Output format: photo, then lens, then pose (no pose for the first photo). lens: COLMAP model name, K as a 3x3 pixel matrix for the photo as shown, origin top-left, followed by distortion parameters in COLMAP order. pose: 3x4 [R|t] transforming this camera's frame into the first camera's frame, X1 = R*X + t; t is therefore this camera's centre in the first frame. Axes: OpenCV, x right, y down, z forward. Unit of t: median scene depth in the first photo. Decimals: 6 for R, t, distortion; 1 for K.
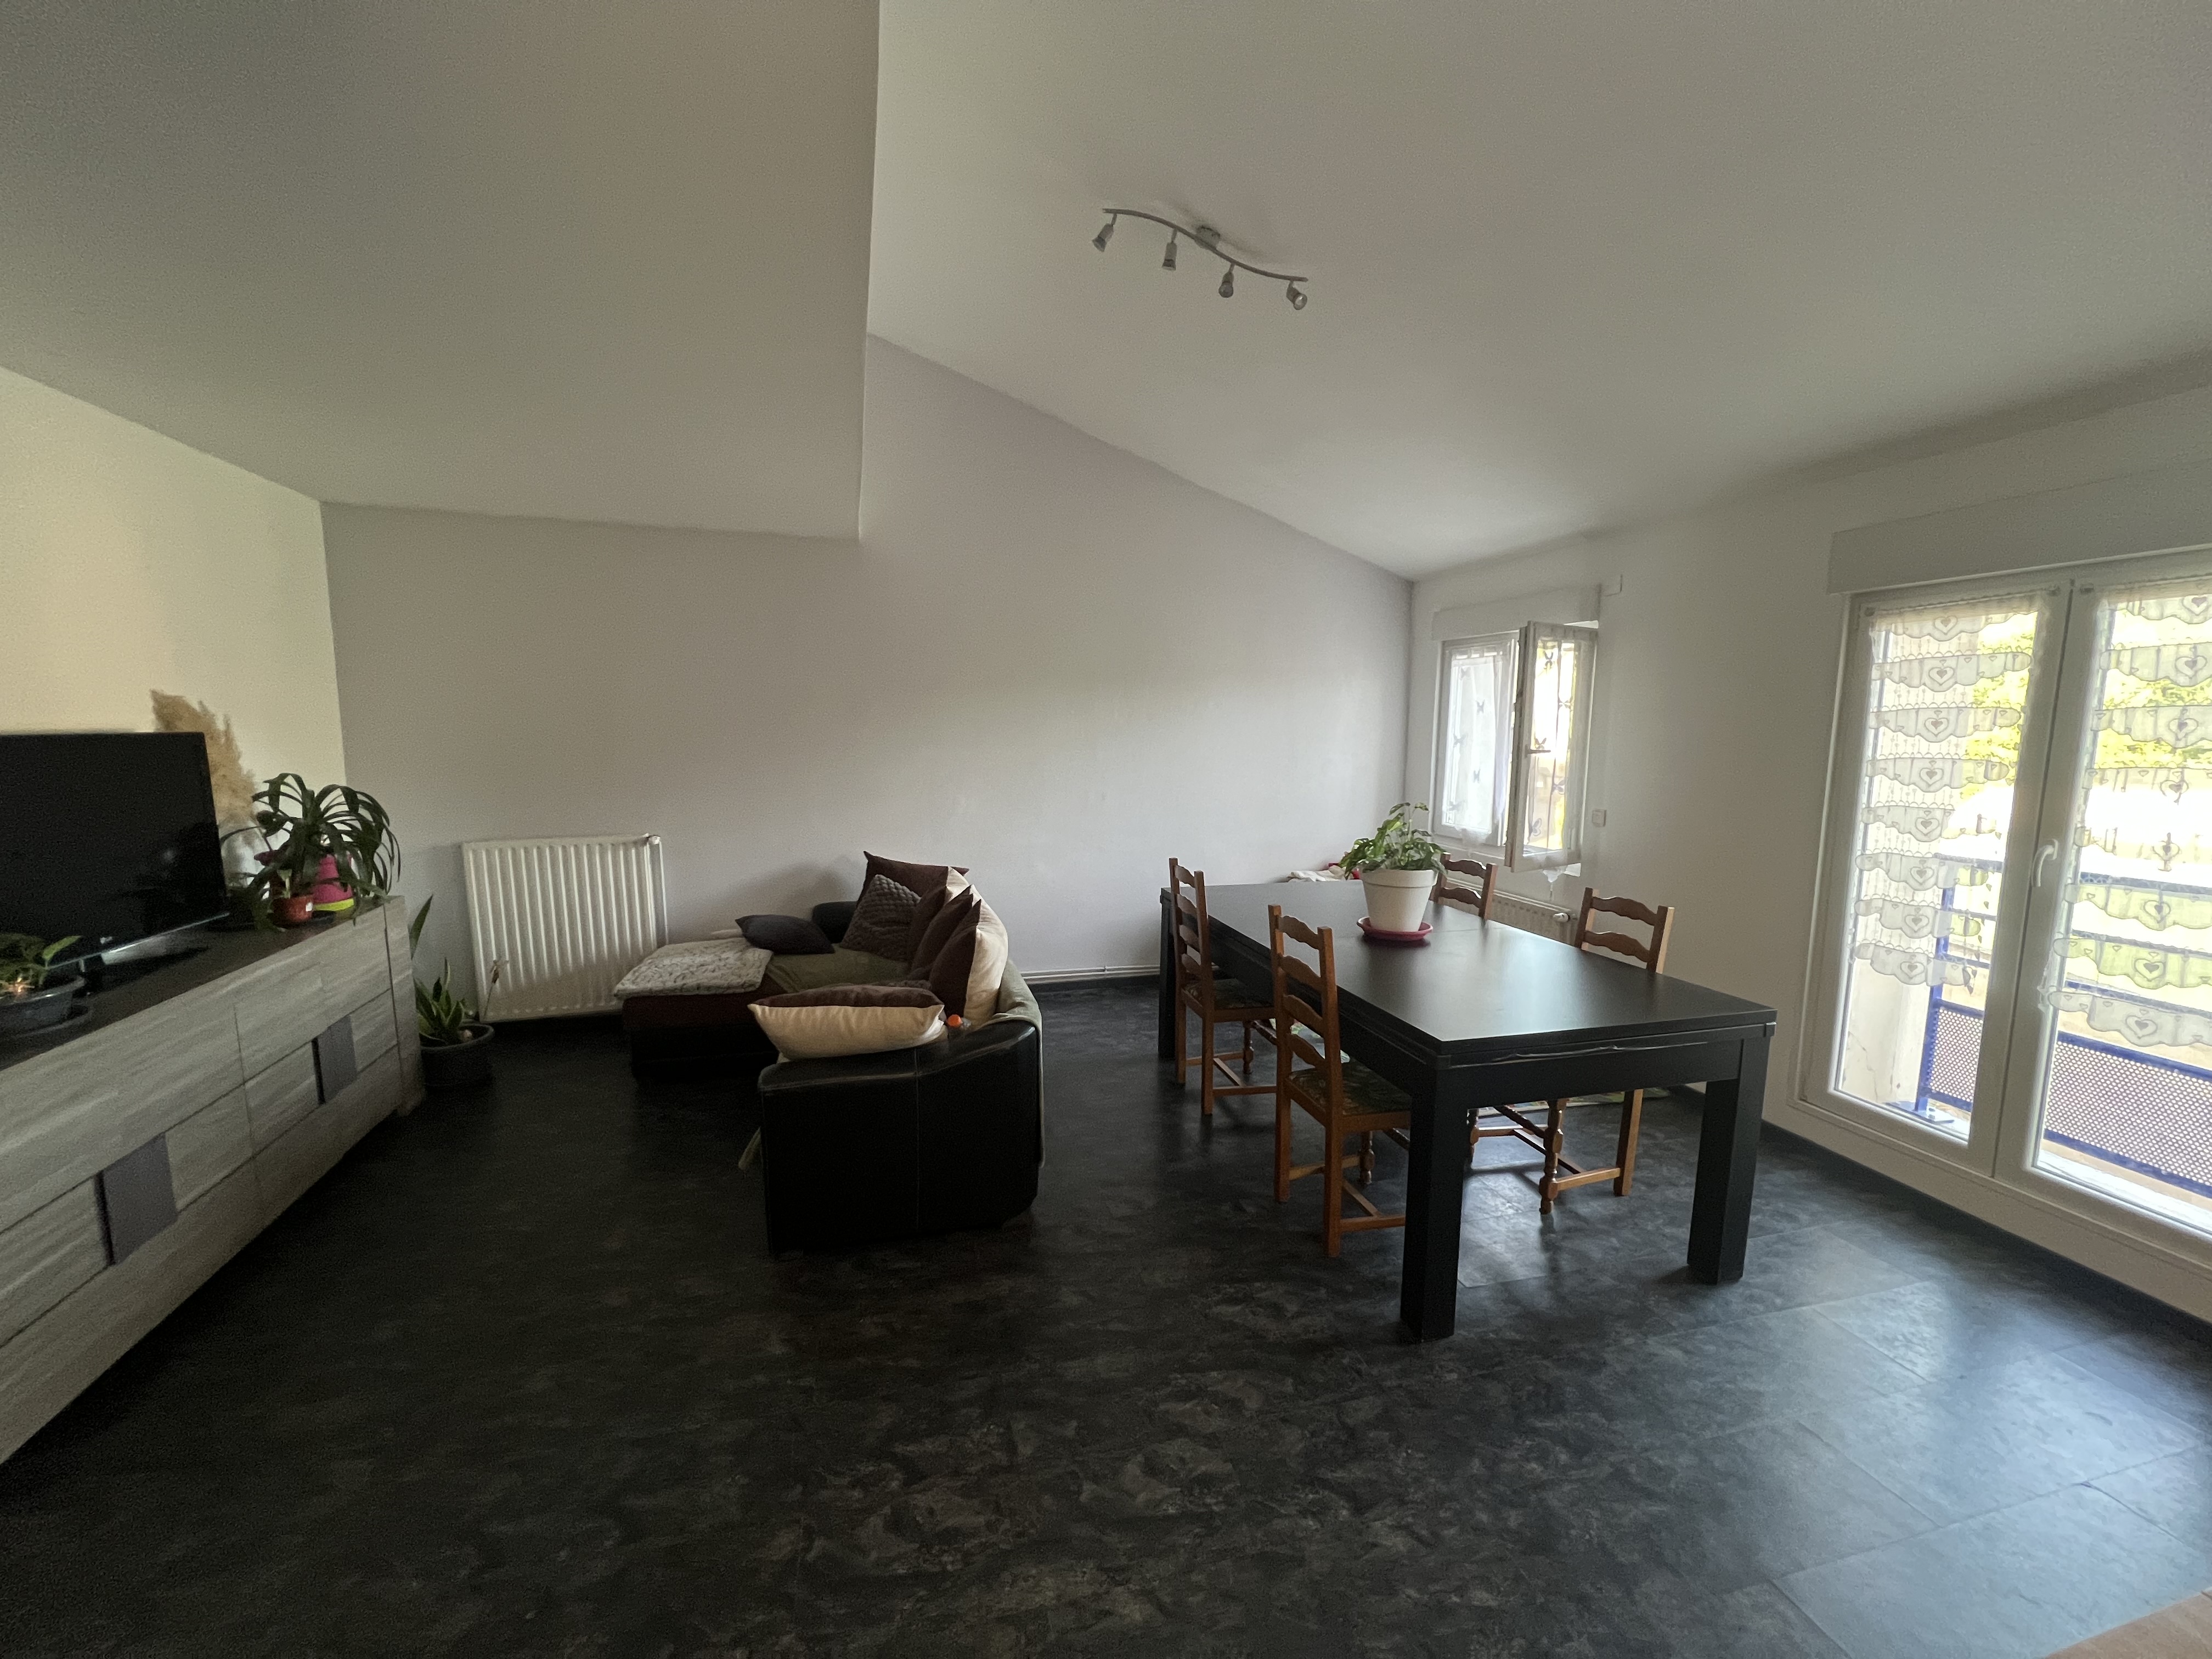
lens RADIAL K [[882.2, 0, 1109.8], [0, 882.2, 828.6], [0, 0, 1]] dist [-0.000815, 0.000451]
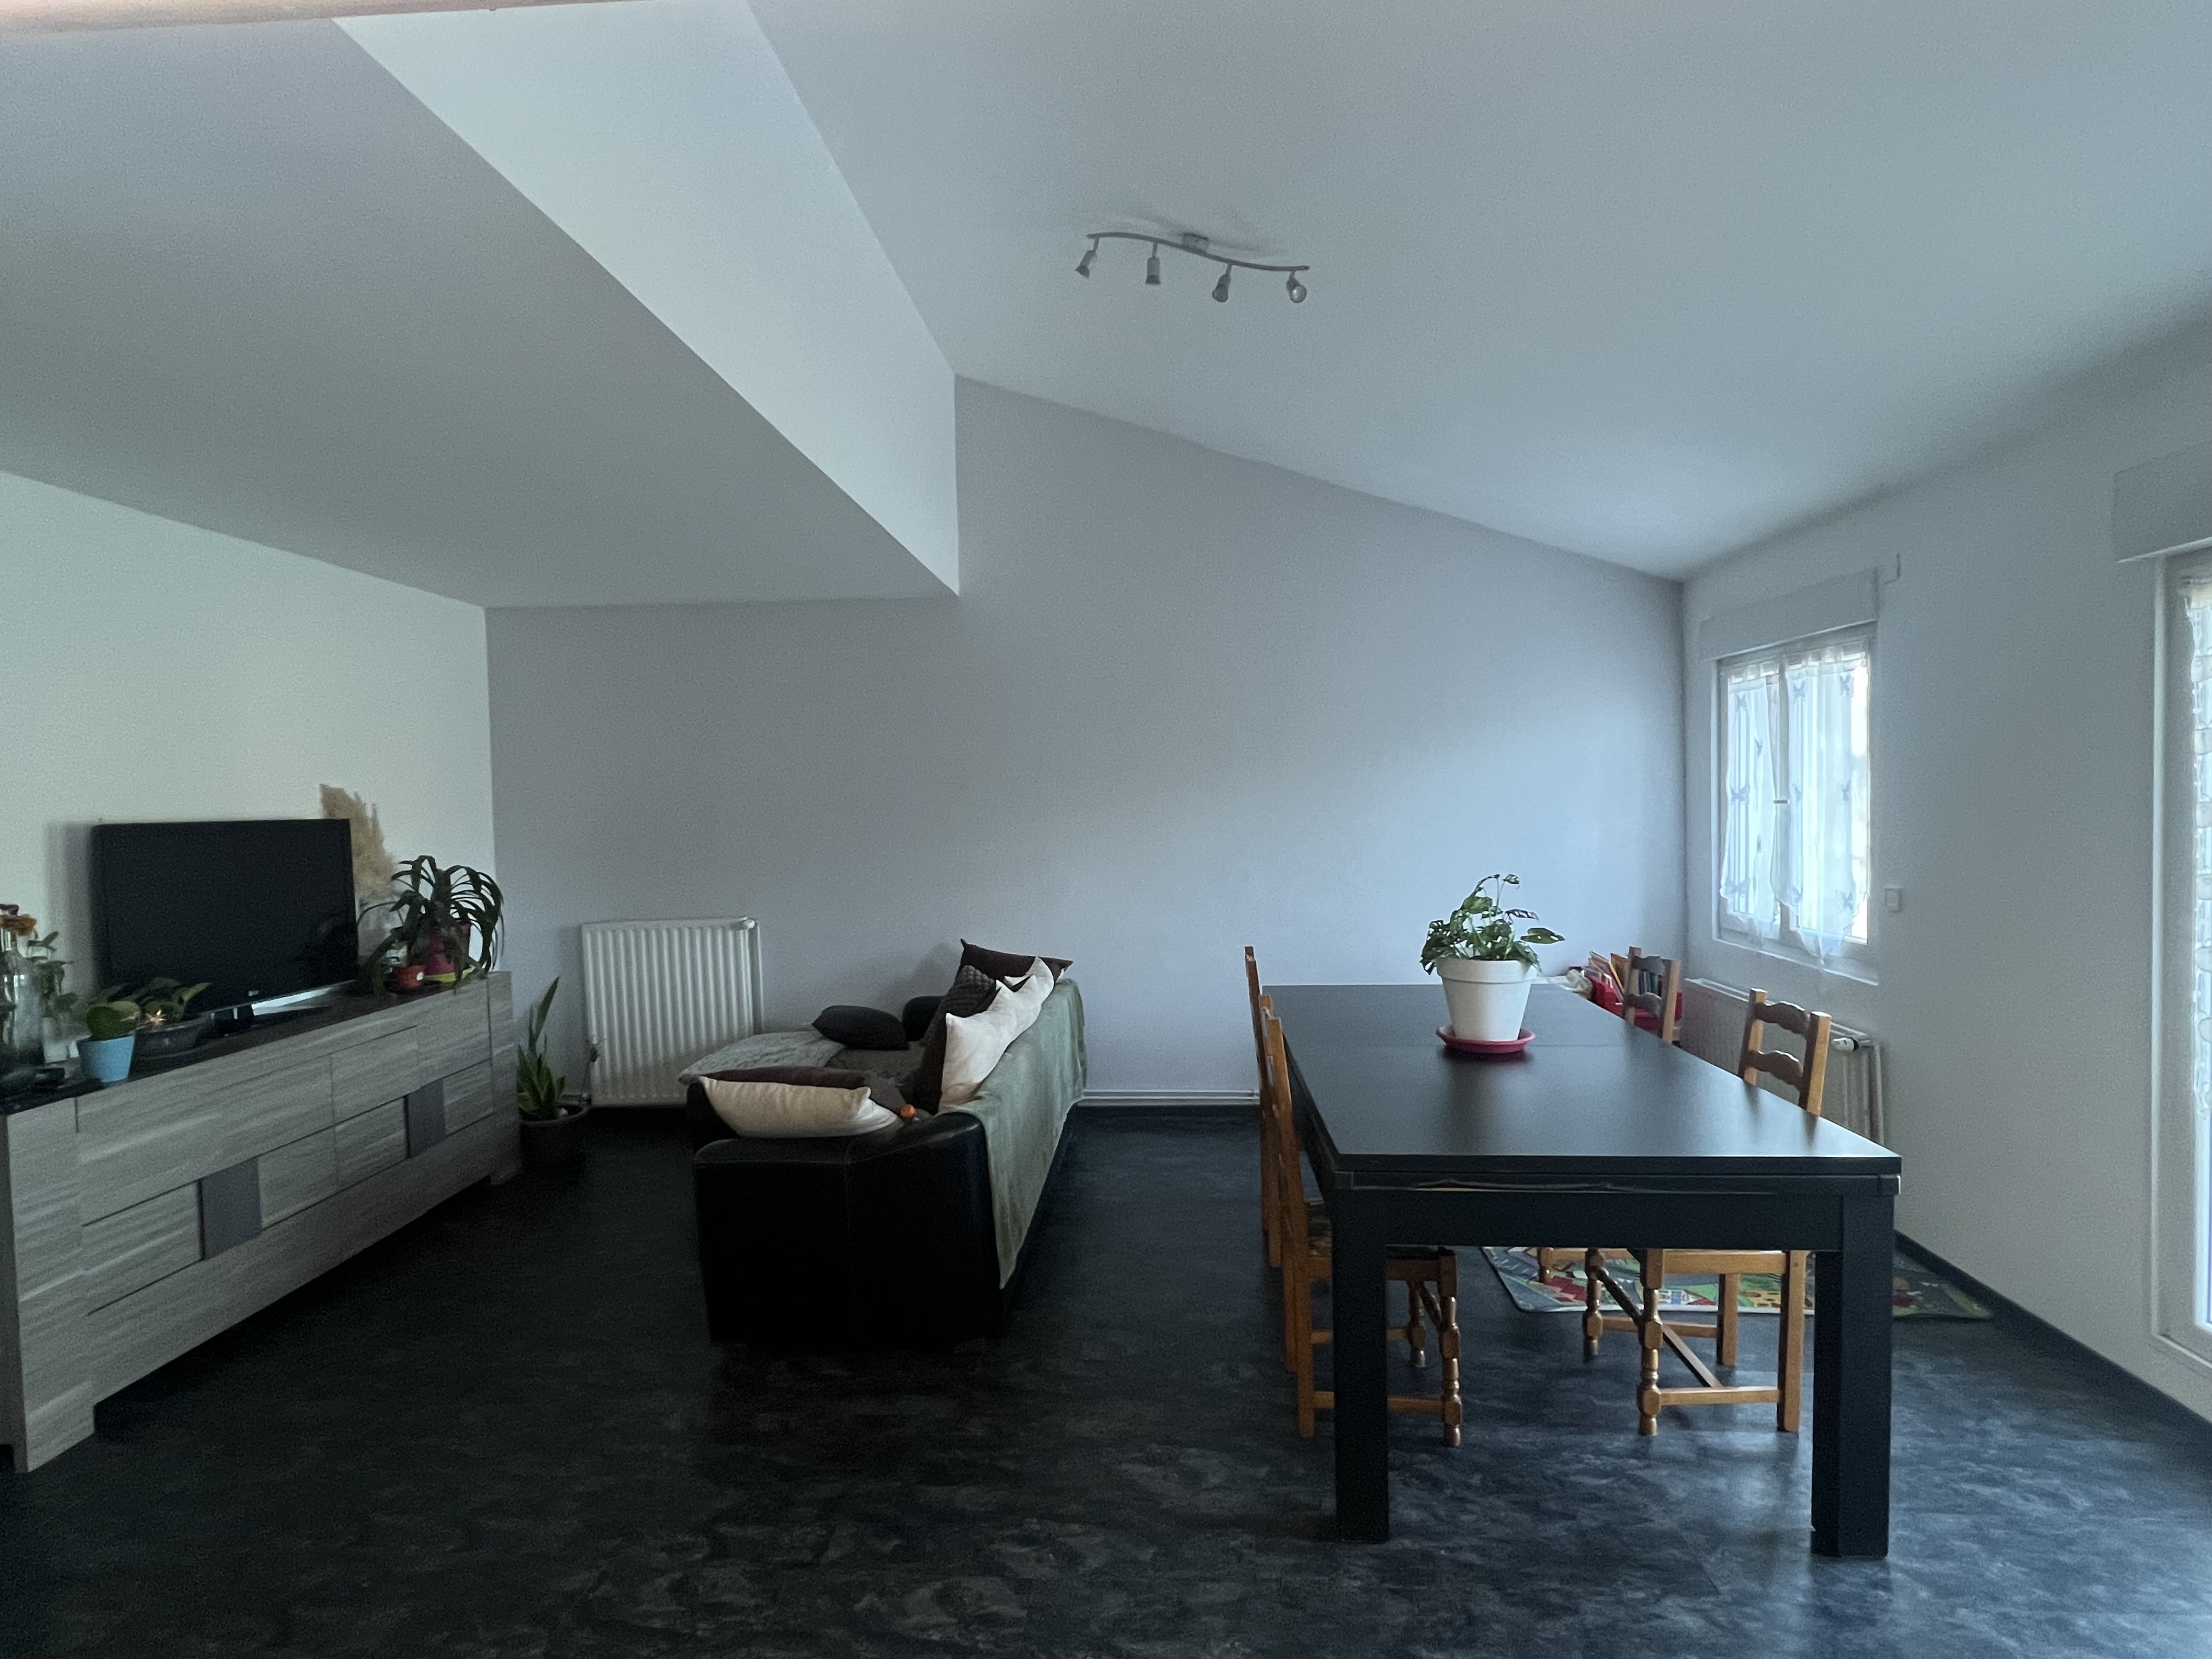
lens RADIAL K [[1152.6, 0, 1104.4], [0, 1152.6, 833.8], [0, 0, 1]] dist [-0.001990, 0.001130]
pose [[0.942957, -0.018840, -0.332382, 0.389722], [-0.010113, 0.996316, -0.085163, 0.027807], [0.332762, 0.083666, 0.939292, -0.077961]]
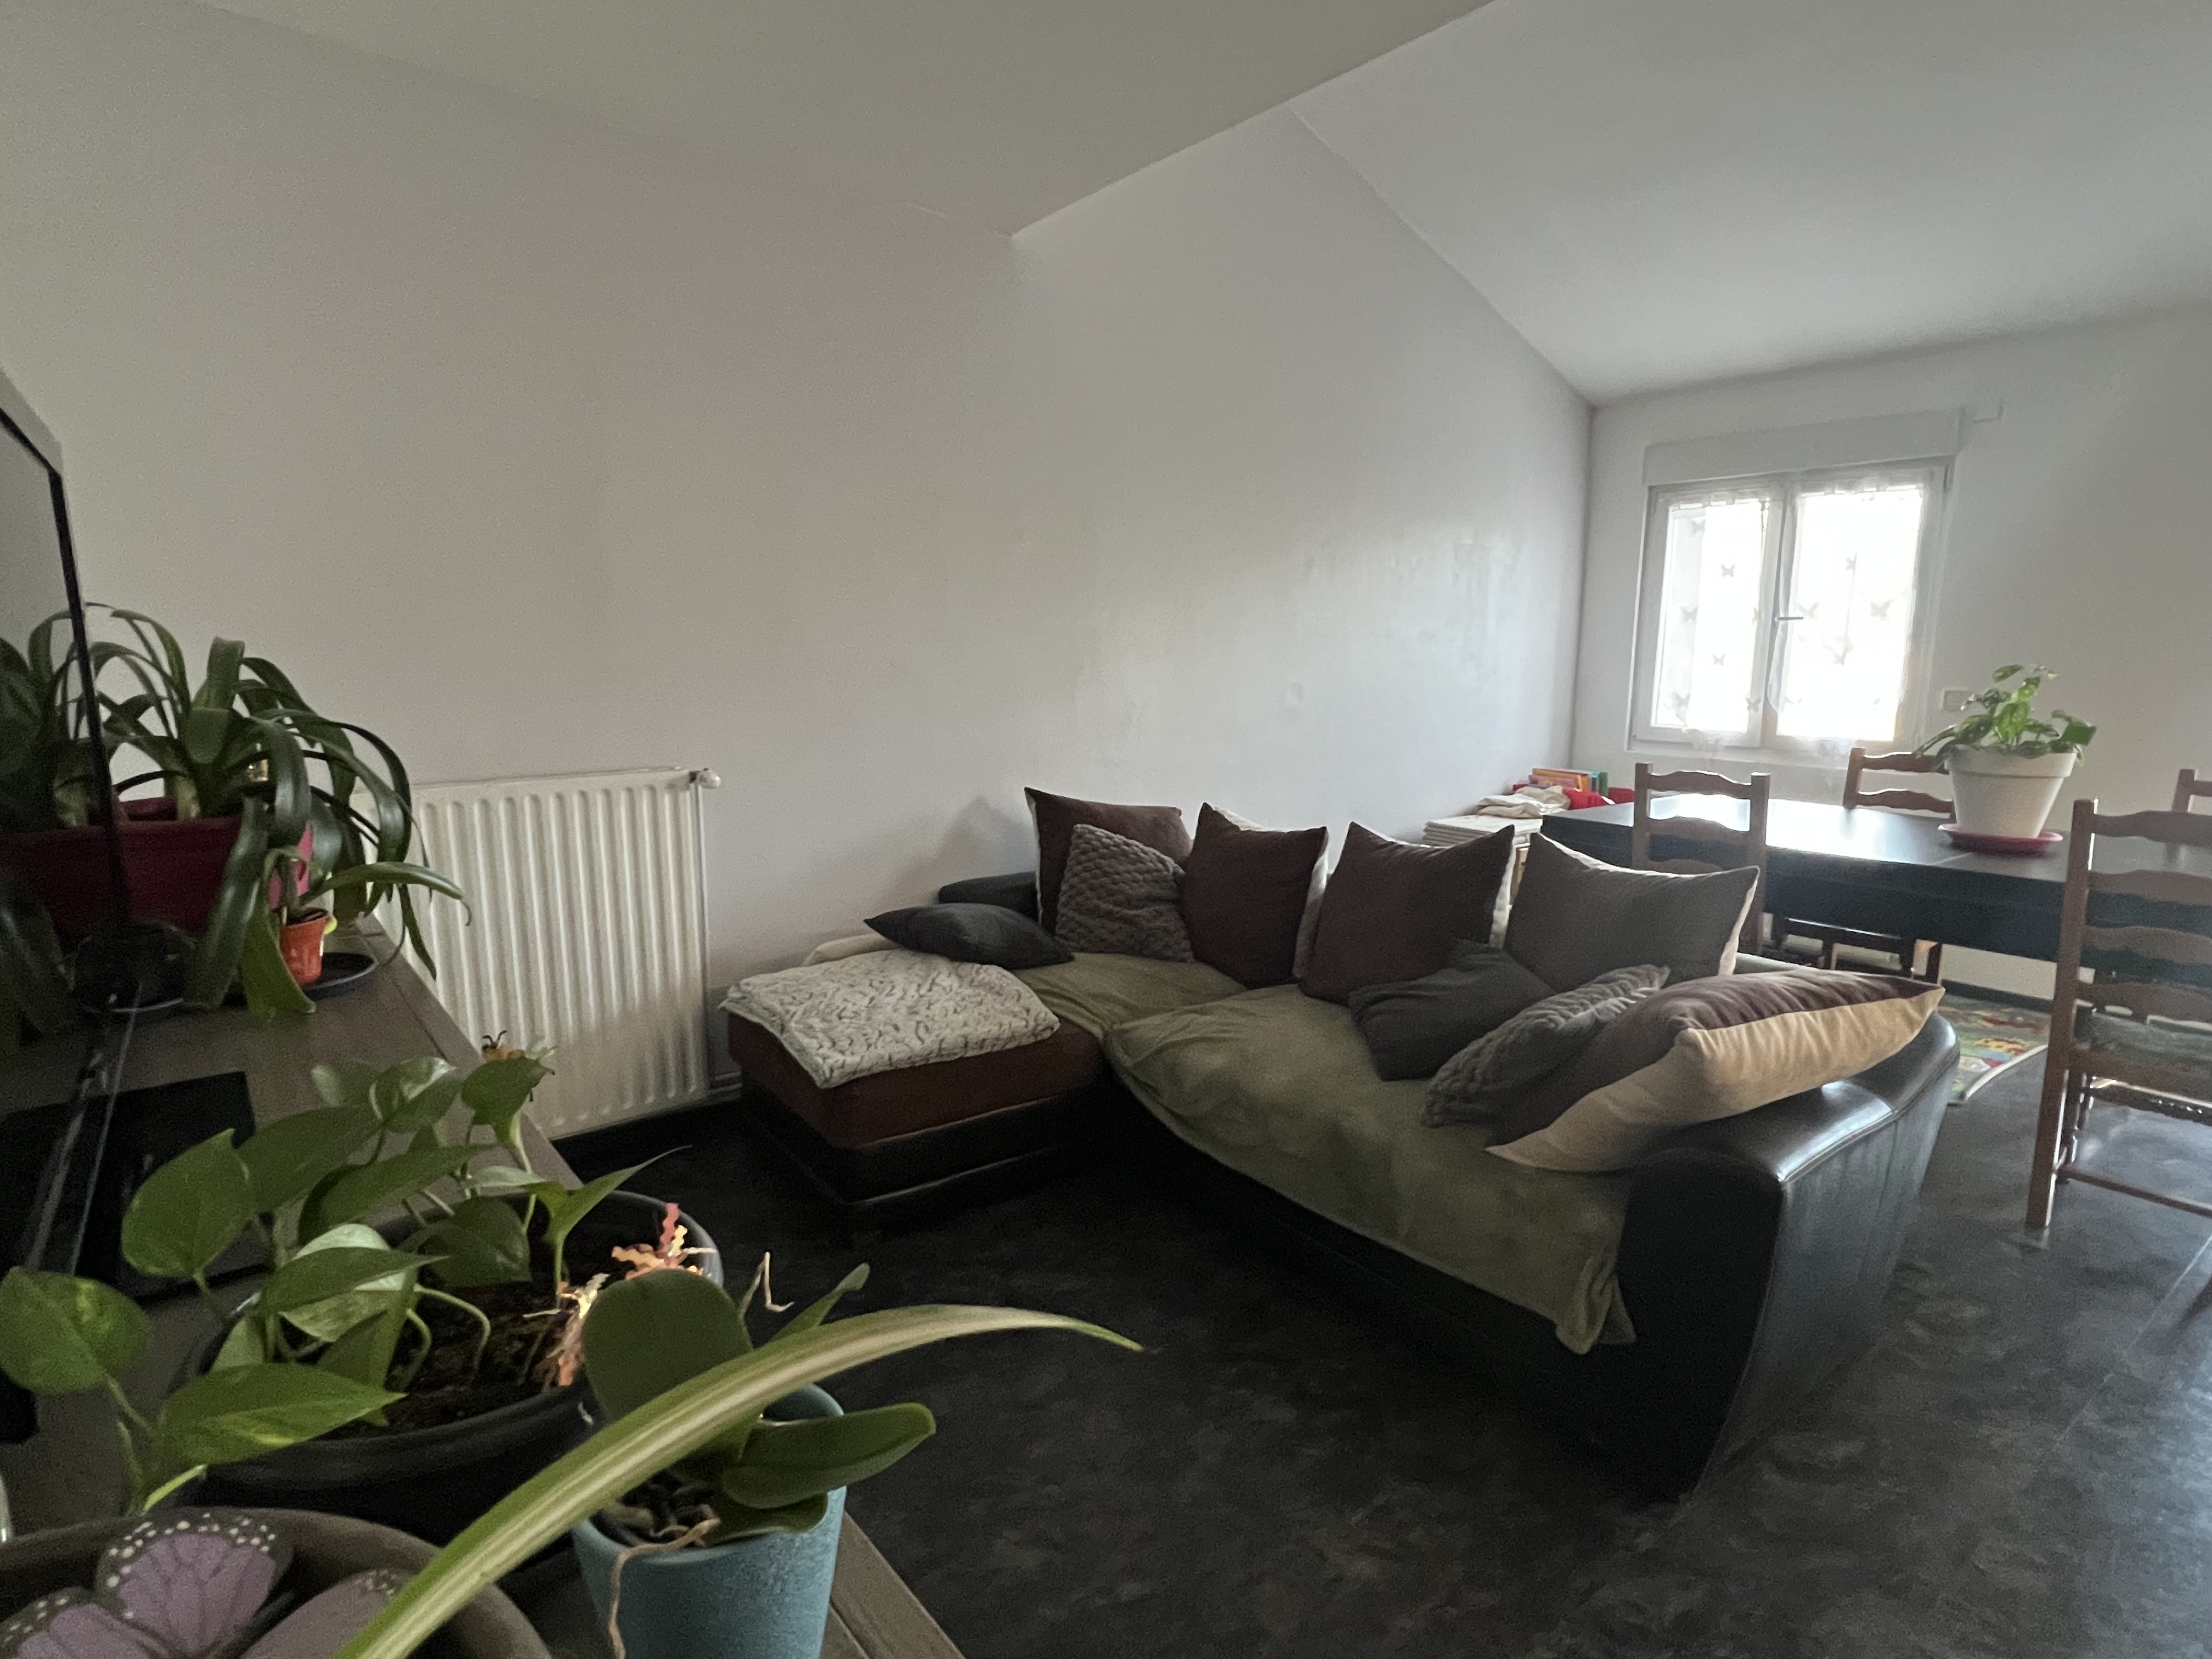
lens RADIAL K [[1152.6, 0, 1098.0], [0, 1152.6, 833.2], [0, 0, 1]] dist [-0.001990, 0.001130]
pose [[0.926609, -0.059357, 0.371313, -0.825600], [0.044247, 0.997814, 0.049088, 0.032745], [-0.373415, -0.029056, 0.927209, 0.439106]]
